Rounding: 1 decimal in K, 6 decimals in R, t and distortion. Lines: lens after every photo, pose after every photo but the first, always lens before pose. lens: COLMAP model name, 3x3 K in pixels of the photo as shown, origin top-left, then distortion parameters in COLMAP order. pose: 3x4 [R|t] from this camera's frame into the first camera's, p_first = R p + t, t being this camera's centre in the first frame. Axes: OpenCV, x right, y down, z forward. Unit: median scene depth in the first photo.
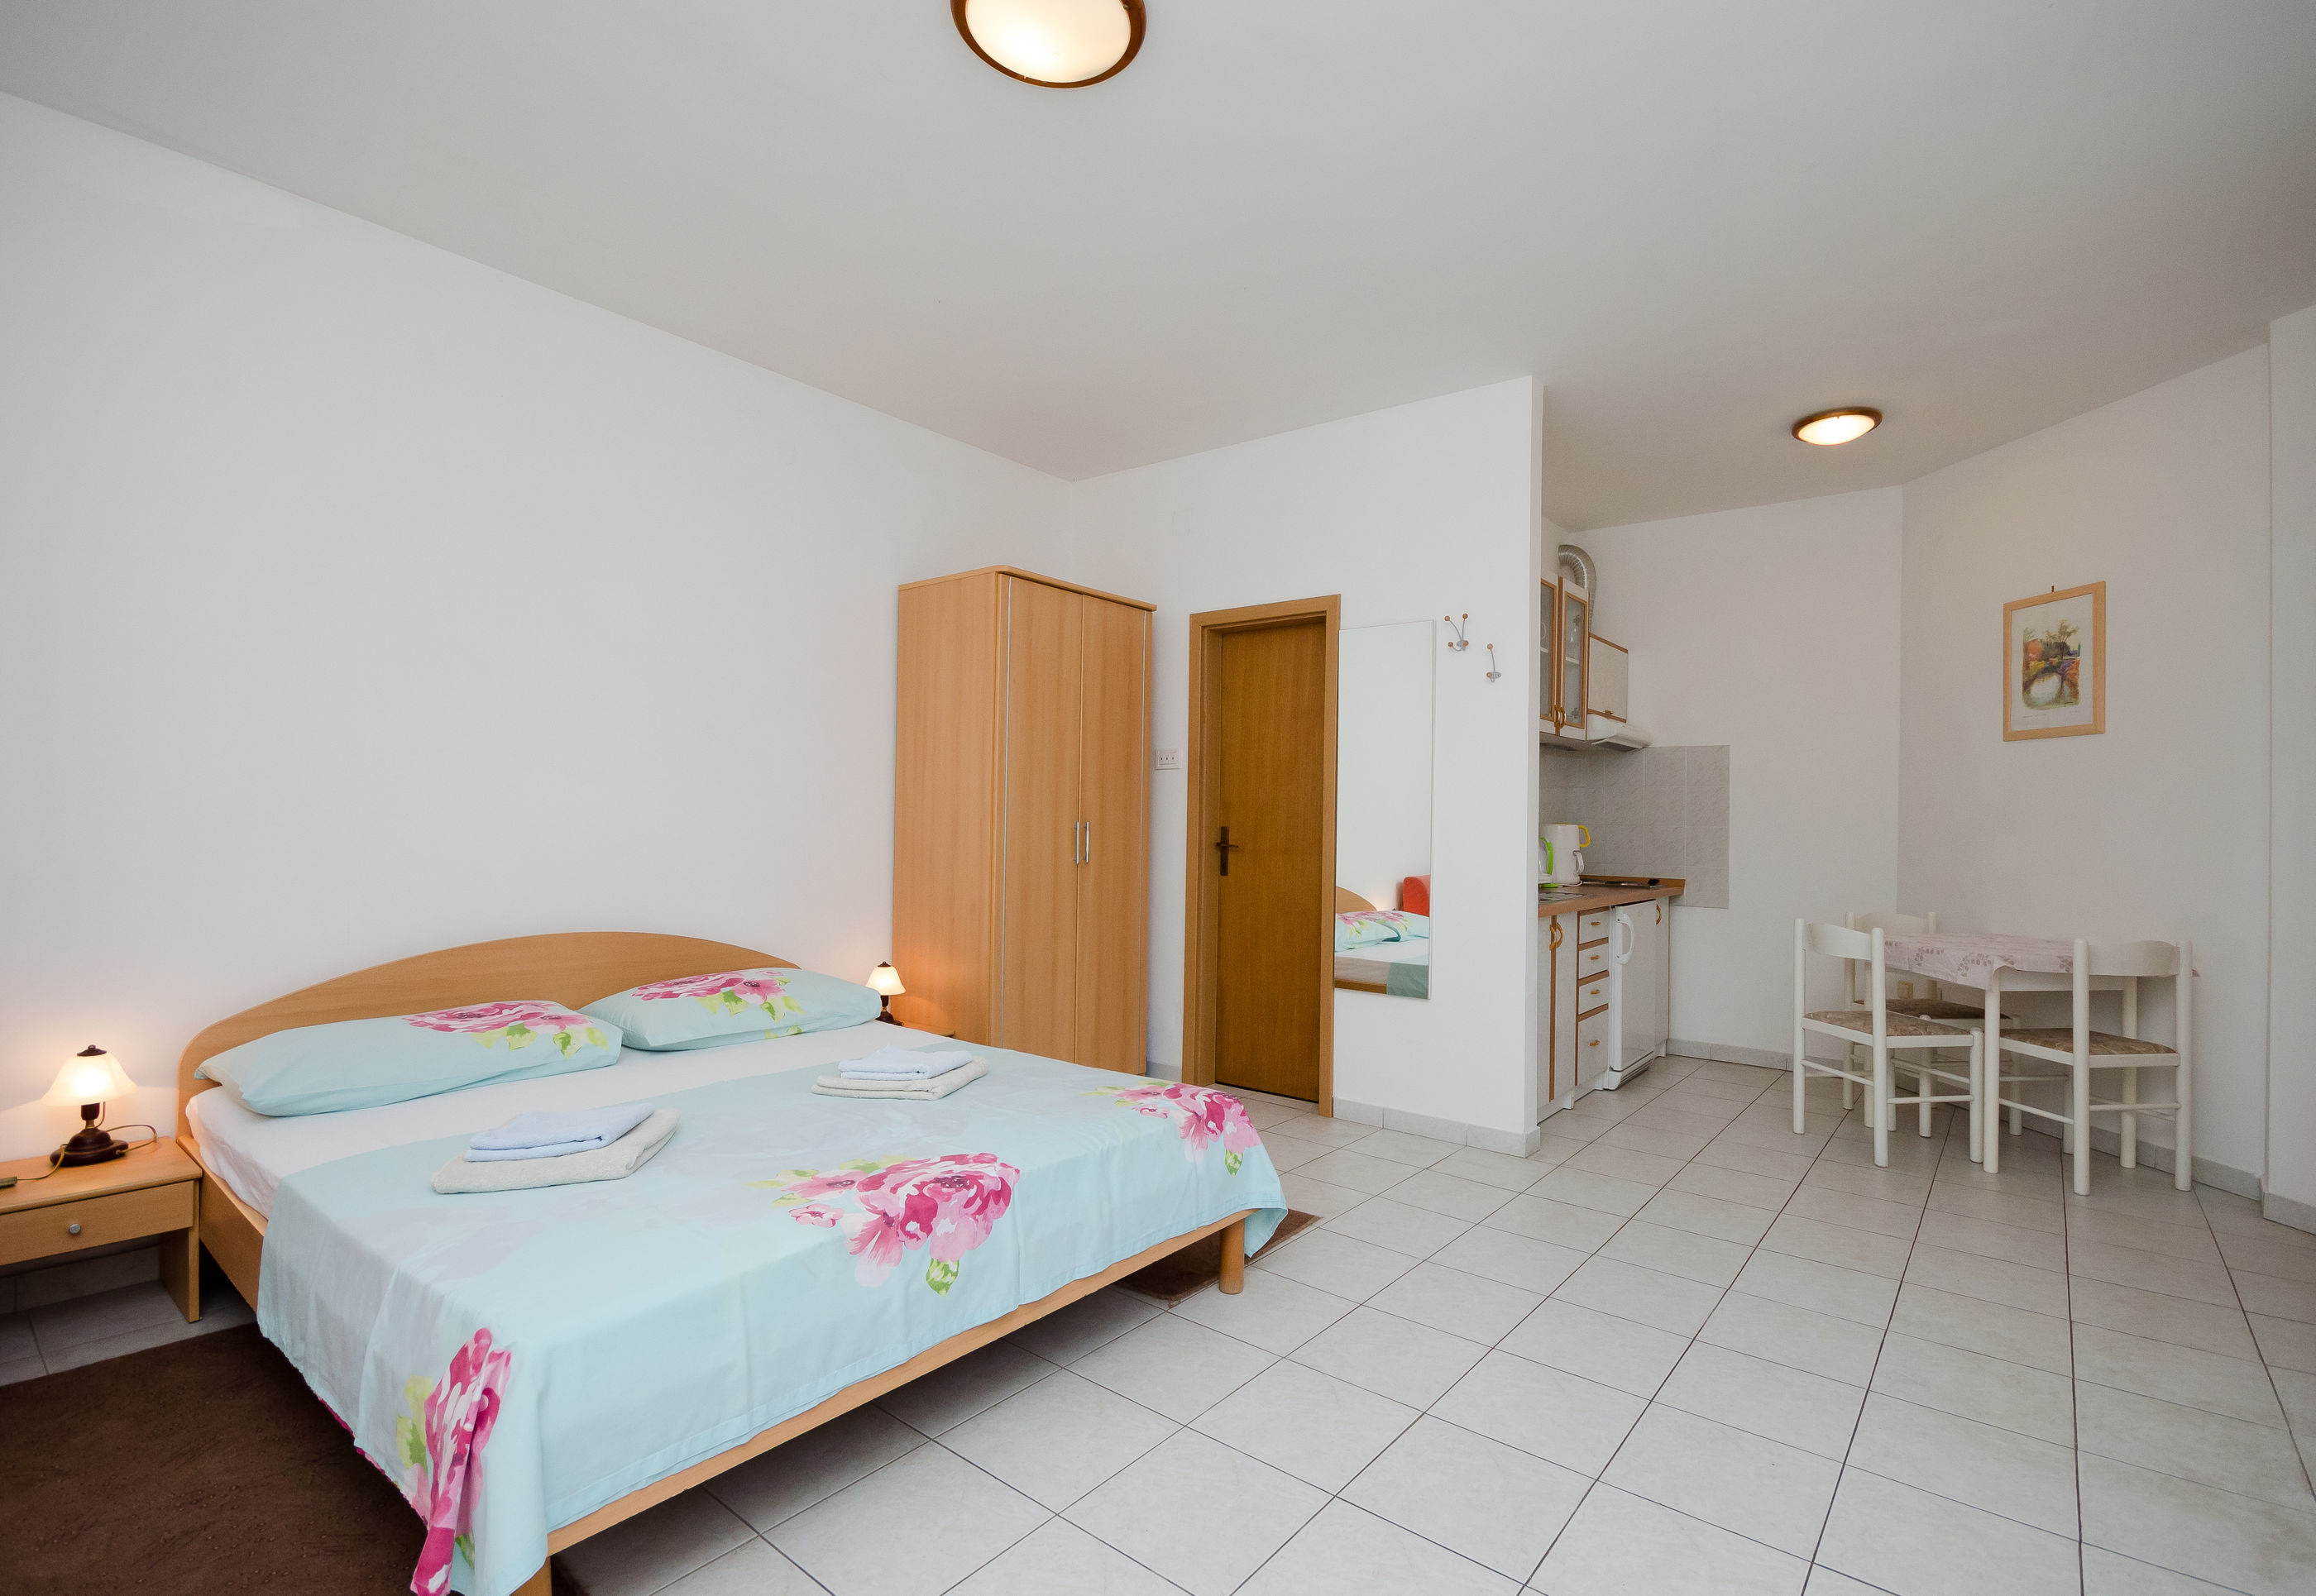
lens RADIAL K [[1099.4, 0, 1116.9], [0, 1099.4, 802.3], [0, 0, 1]] dist [0.011857, -0.015024]
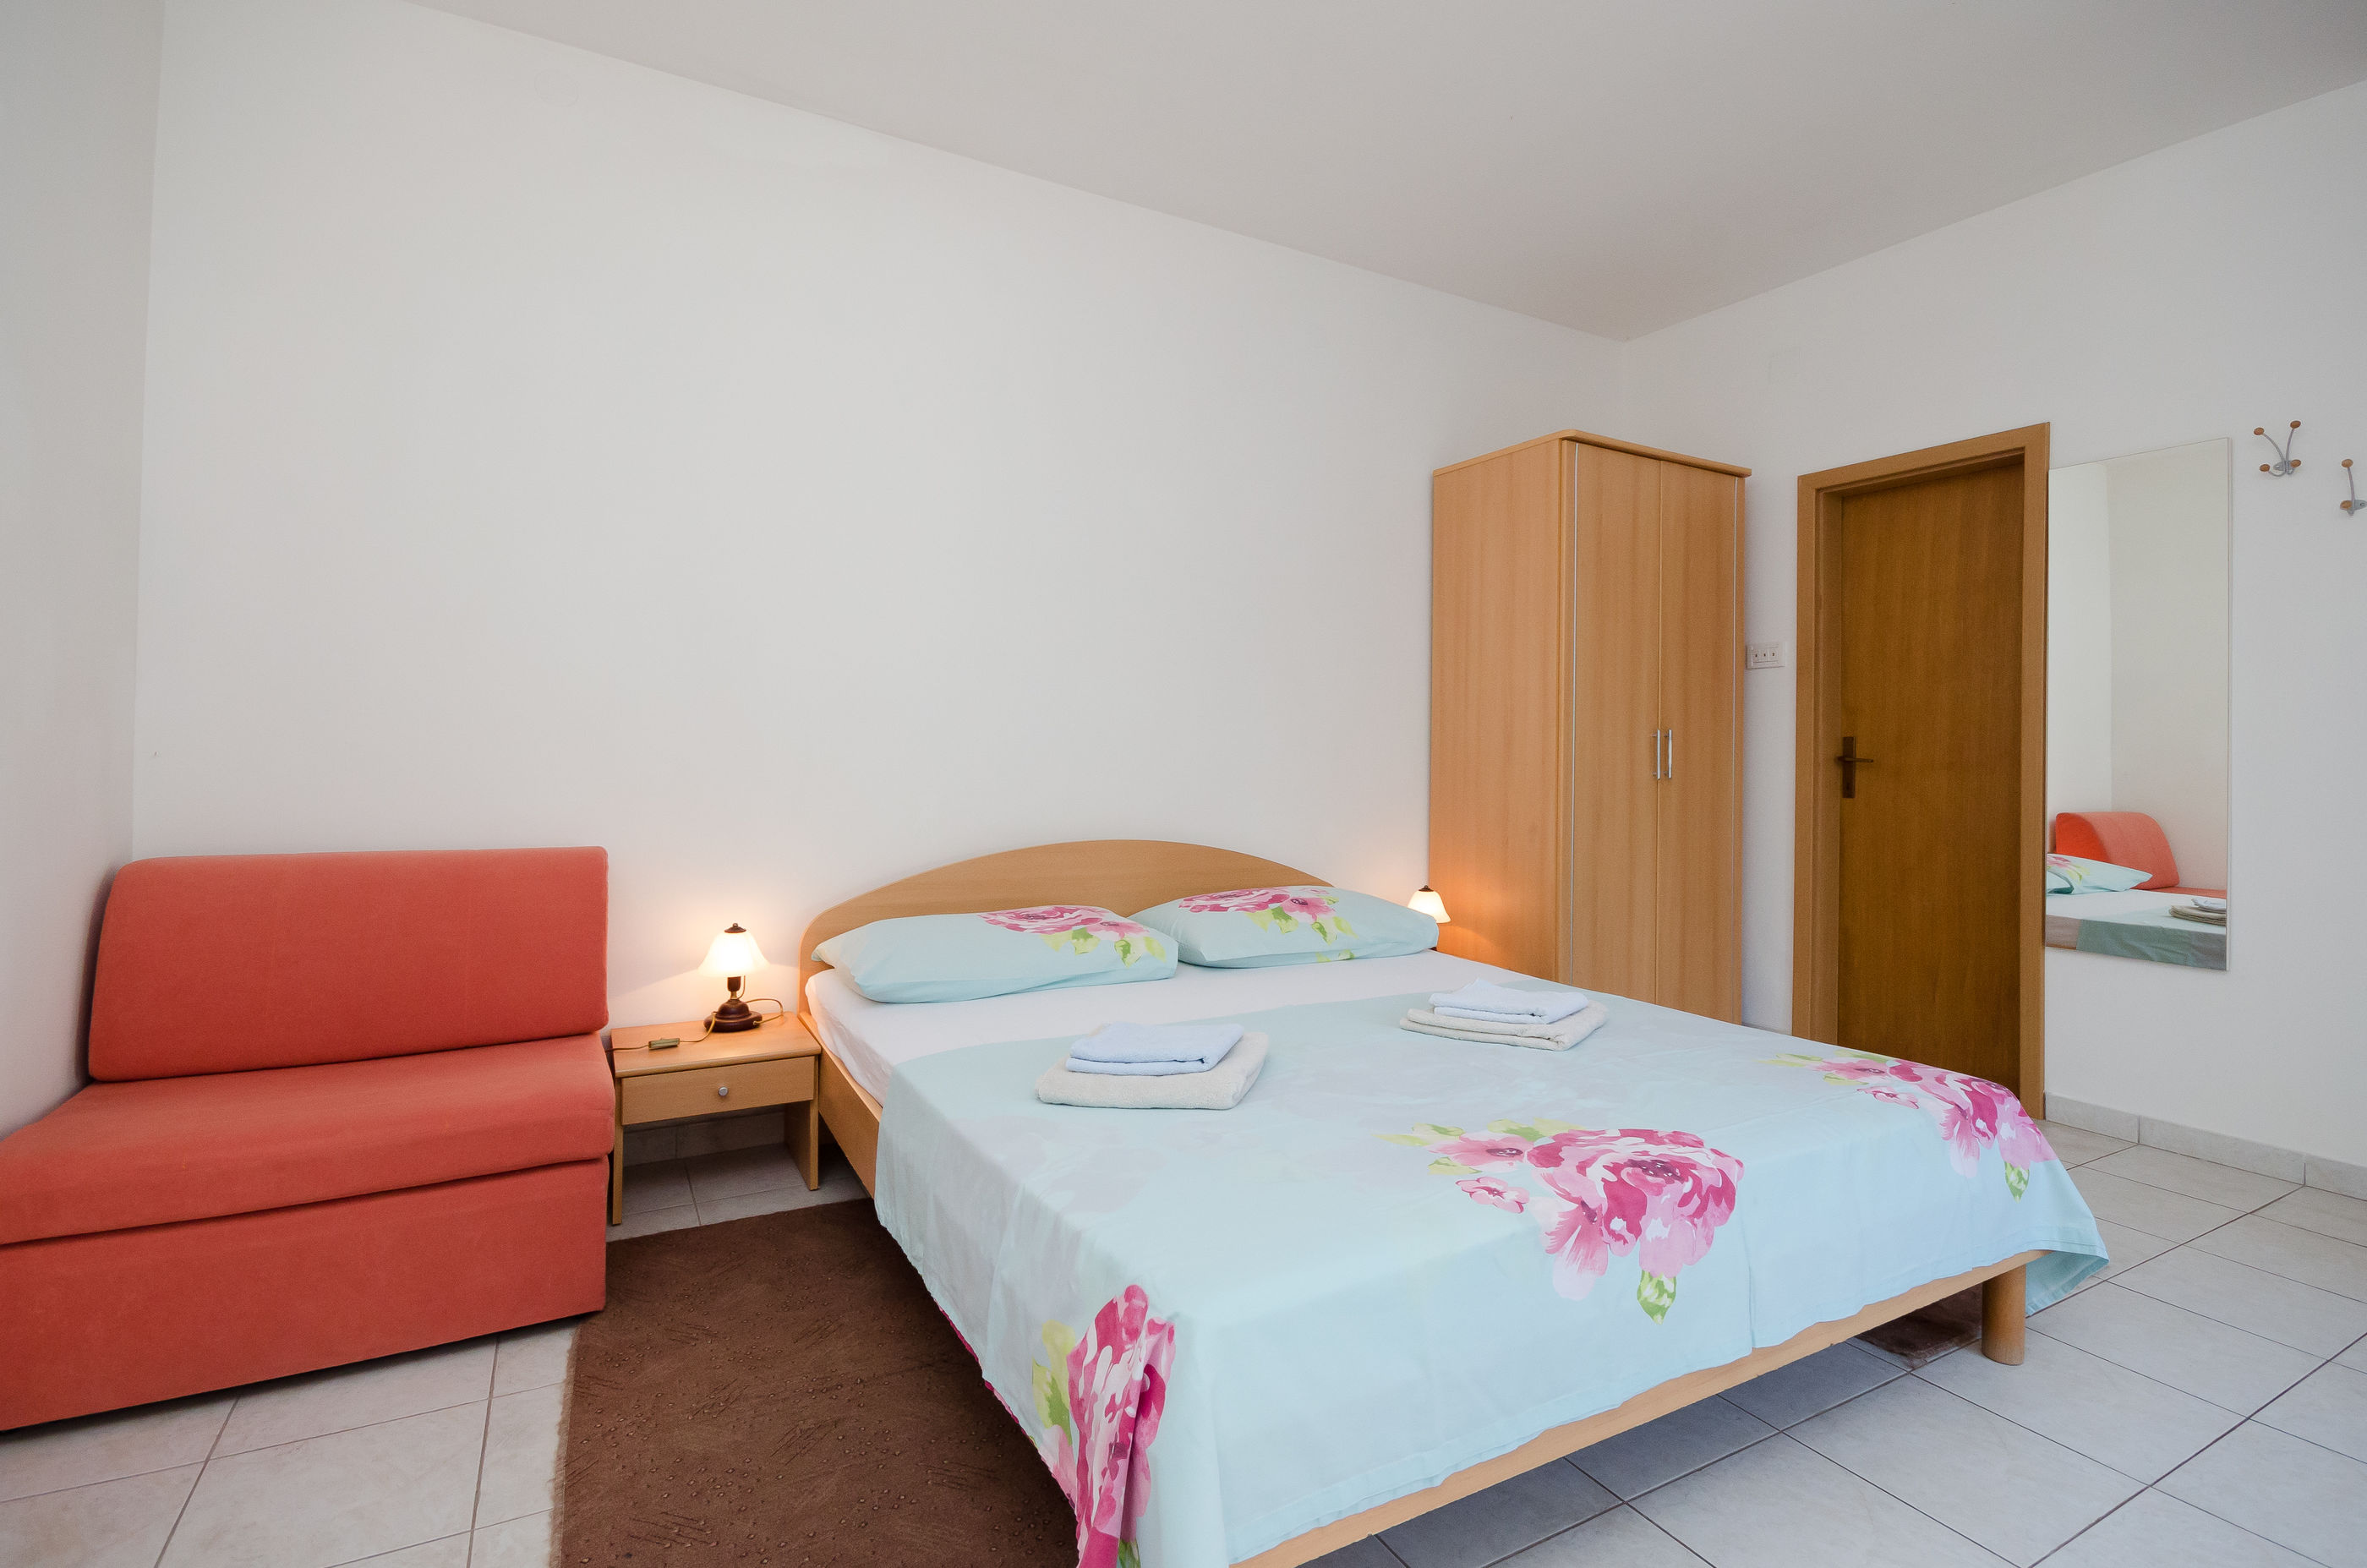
lens RADIAL K [[1089.2, 0, 1147.6], [0, 1089.2, 740.6], [0, 0, 1]] dist [-0.010115, 0.000024]
pose [[0.930096, -0.002718, -0.367307, -0.122817], [0.003187, 0.999995, 0.000669, 0.031607], [0.367303, -0.001792, 0.930100, 0.113752]]
